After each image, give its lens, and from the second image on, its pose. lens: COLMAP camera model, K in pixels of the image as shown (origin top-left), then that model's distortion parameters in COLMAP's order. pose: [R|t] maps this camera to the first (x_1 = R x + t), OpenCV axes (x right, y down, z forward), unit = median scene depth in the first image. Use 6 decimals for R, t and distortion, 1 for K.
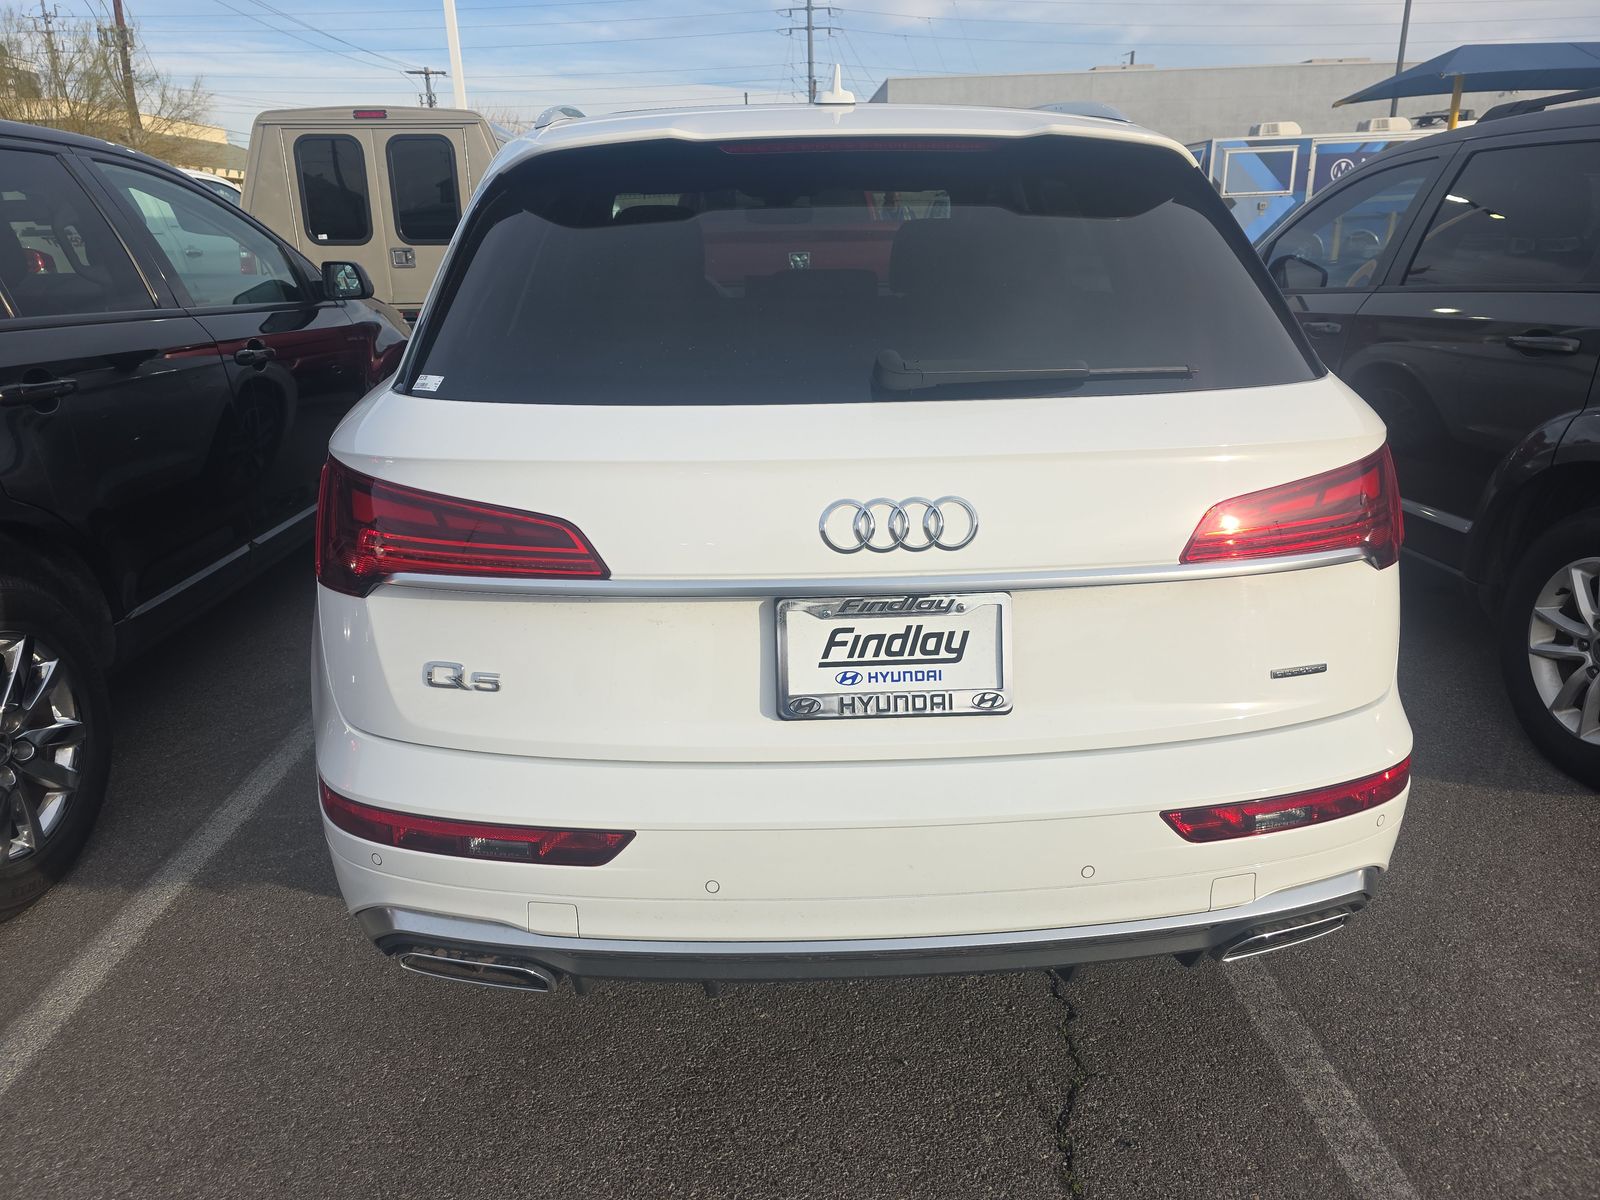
lens RADIAL K [[1094.0, 0, 787.2], [0, 1094.0, 527.7], [0, 0, 1]] dist [0.085347, -0.081694]
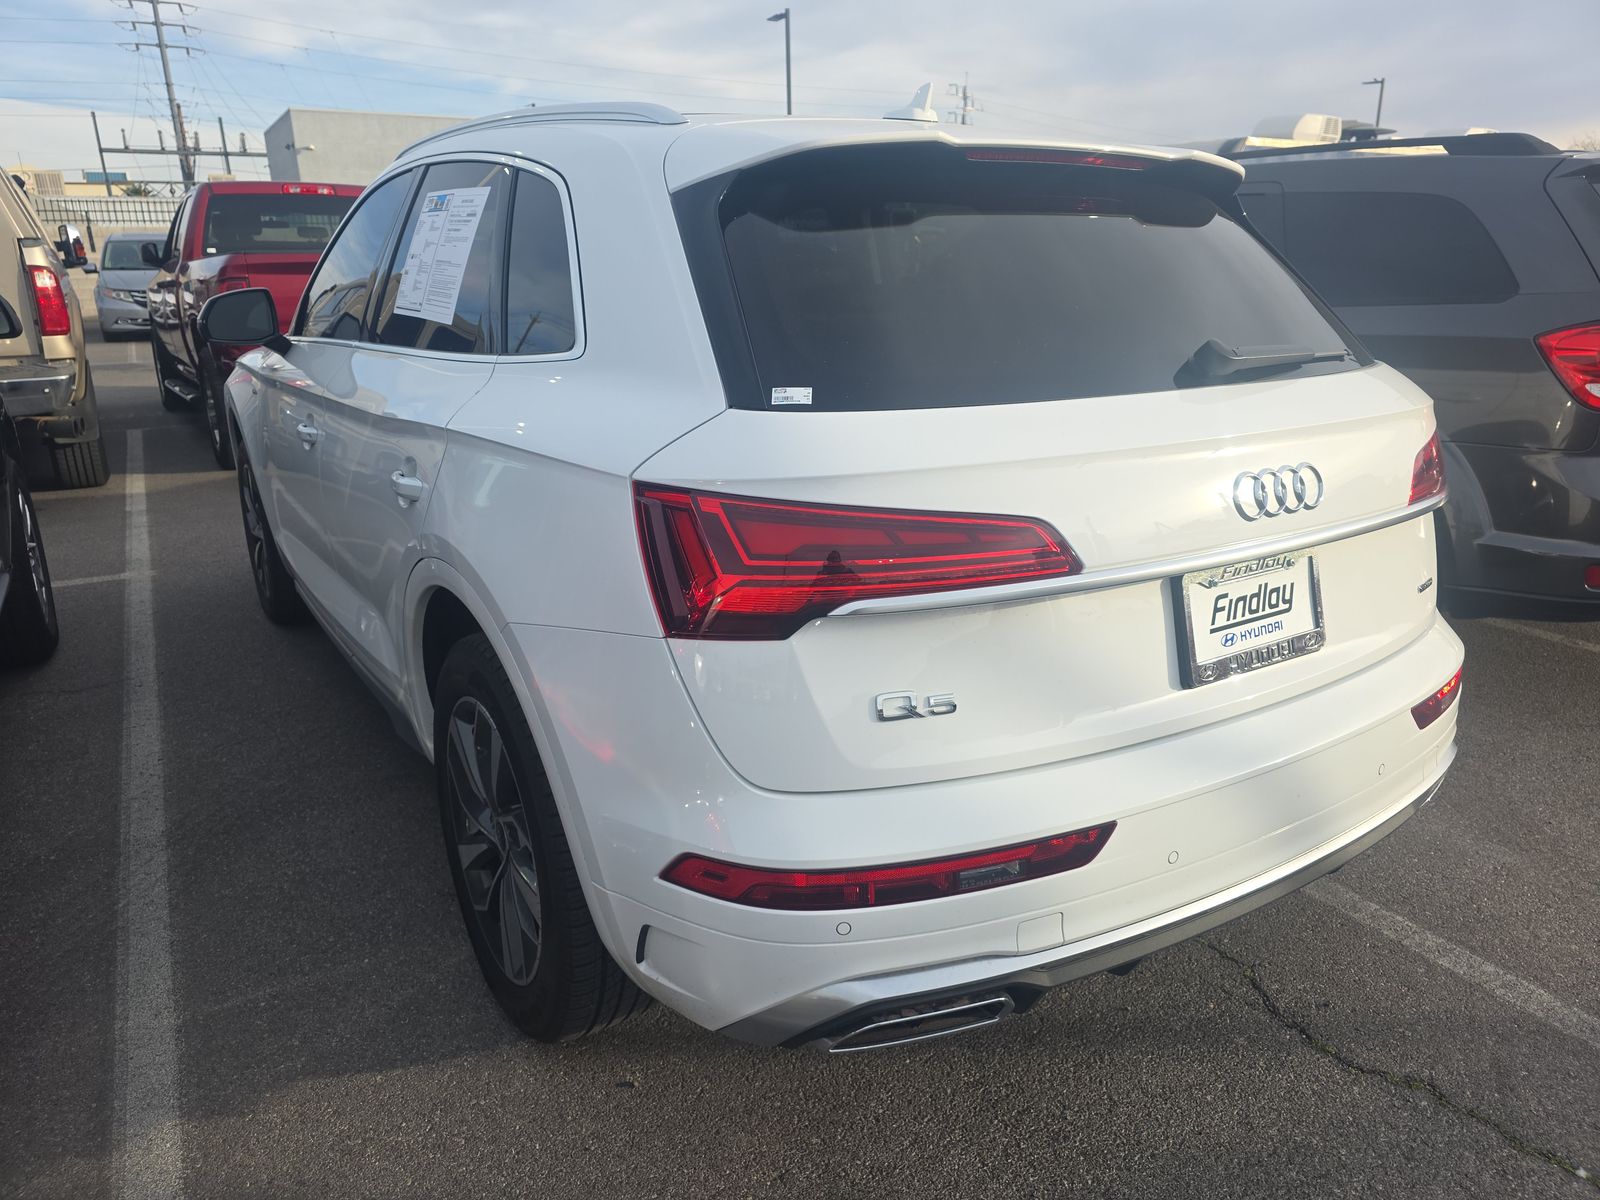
lens RADIAL K [[1091.6, 0, 794.7], [0, 1091.6, 546.8], [0, 0, 1]] dist [0.084714, -0.084222]
pose [[0.867831, -0.113835, 0.483643, -0.834446], [0.125310, 0.992080, 0.008654, -0.017416], [-0.480797, 0.053095, 0.875223, 0.243143]]
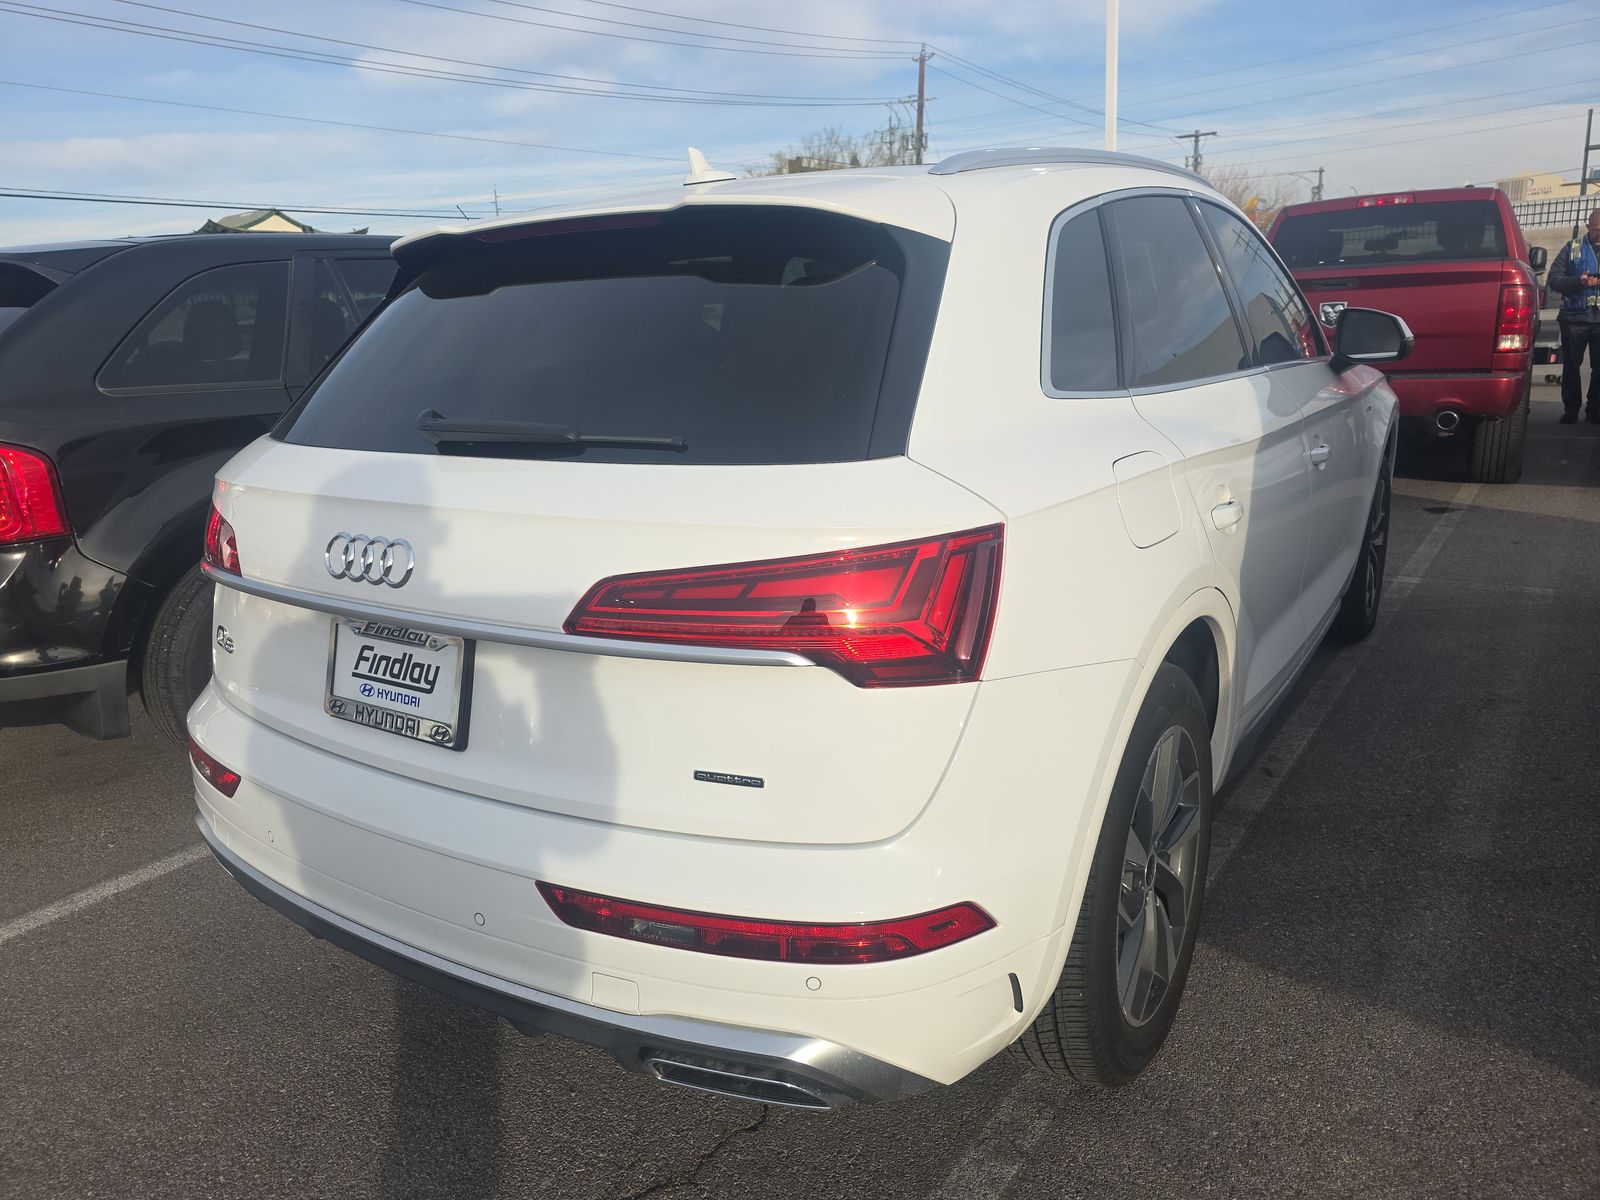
lens RADIAL K [[1094.0, 0, 787.2], [0, 1094.0, 527.7], [0, 0, 1]] dist [0.085347, -0.081694]
pose [[0.795532, 0.095451, -0.598346, 1.084657], [-0.126051, 0.991980, -0.009346, -0.076506], [0.592655, 0.082857, 0.801184, 0.314314]]
